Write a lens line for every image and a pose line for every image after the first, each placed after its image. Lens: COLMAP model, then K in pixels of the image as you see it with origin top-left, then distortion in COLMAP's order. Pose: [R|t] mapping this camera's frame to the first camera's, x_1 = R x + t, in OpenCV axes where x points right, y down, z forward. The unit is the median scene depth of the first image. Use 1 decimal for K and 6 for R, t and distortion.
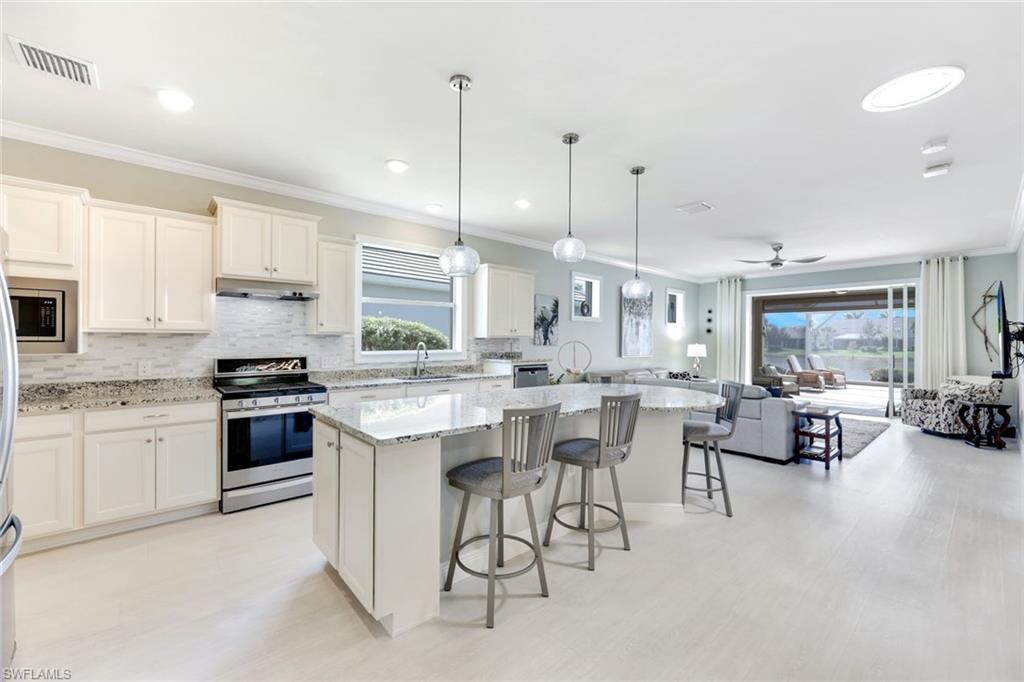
lens RADIAL K [[416.4, 0, 506.6], [0, 416.4, 343.3], [0, 0, 1]] dist [-0.001720, -0.001319]
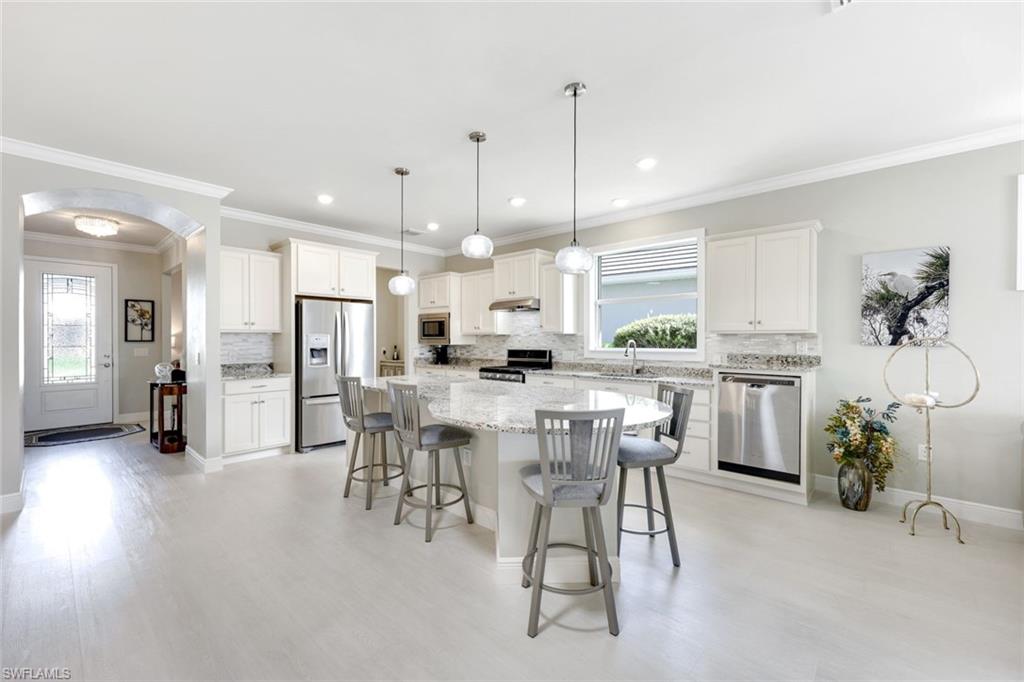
lens RADIAL K [[439.7, 0, 514.3], [0, 439.7, 341.9], [0, 0, 1]] dist [0.000131, 0.000015]
pose [[0.109463, -0.003947, -0.993983, 0.626384], [-0.012185, 0.999912, -0.005313, 0.009017], [0.993916, 0.012694, 0.109406, 0.487299]]
